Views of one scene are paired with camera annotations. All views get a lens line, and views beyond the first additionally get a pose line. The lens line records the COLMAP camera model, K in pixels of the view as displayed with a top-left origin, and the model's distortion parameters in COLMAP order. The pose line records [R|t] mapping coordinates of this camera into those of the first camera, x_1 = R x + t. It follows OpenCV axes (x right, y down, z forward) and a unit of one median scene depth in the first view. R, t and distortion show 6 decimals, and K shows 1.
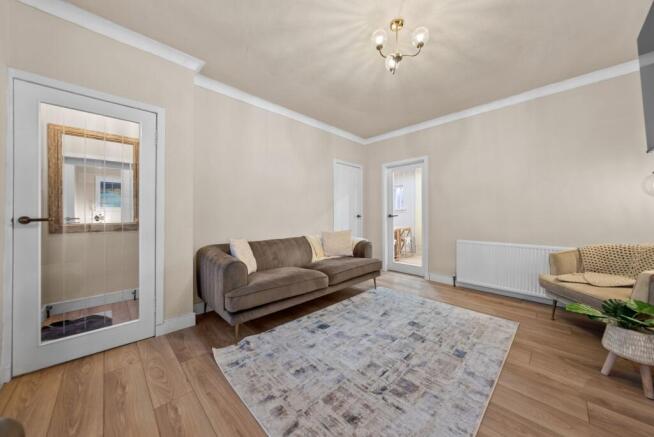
lens RADIAL K [[227.7, 0, 327.0], [0, 227.7, 214.9], [0, 0, 1]] dist [-0.000301, 0.000075]
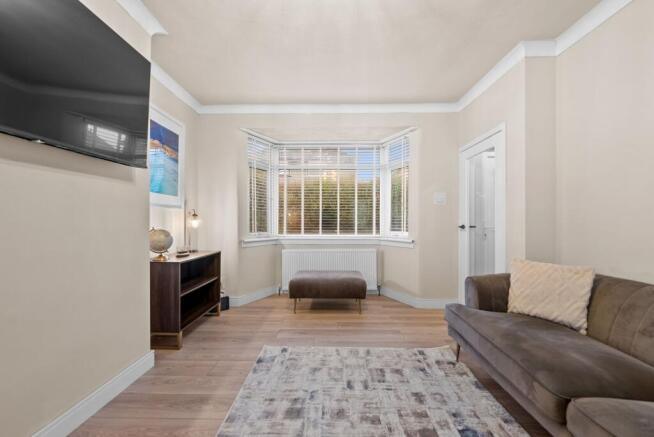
lens RADIAL K [[253.4, 0, 325.4], [0, 253.4, 221.4], [0, 0, 1]] dist [-0.002015, -0.000523]
pose [[-0.711199, -0.001083, -0.702990, 0.627343], [0.000257, 0.999998, -0.001800, -0.011499], [0.702991, -0.001460, -0.711197, 1.158172]]
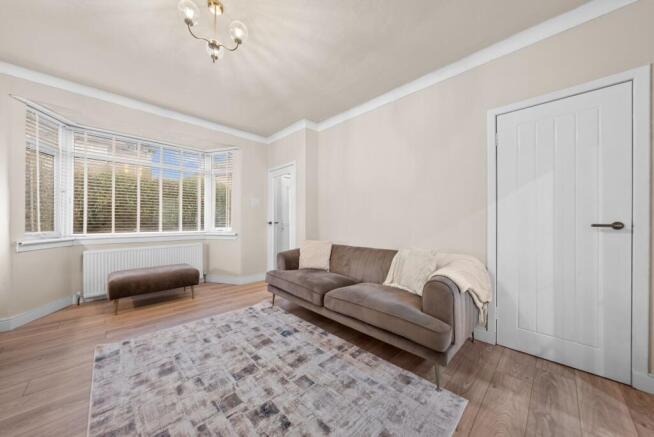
lens RADIAL K [[227.7, 0, 327.0], [0, 227.7, 219.3], [0, 0, 1]] dist [-0.000301, 0.000075]
pose [[0.006329, -0.004688, -0.999969, 0.961243], [-0.001244, 0.999988, -0.004696, -0.004417], [0.999979, 0.001274, 0.006323, 1.145633]]
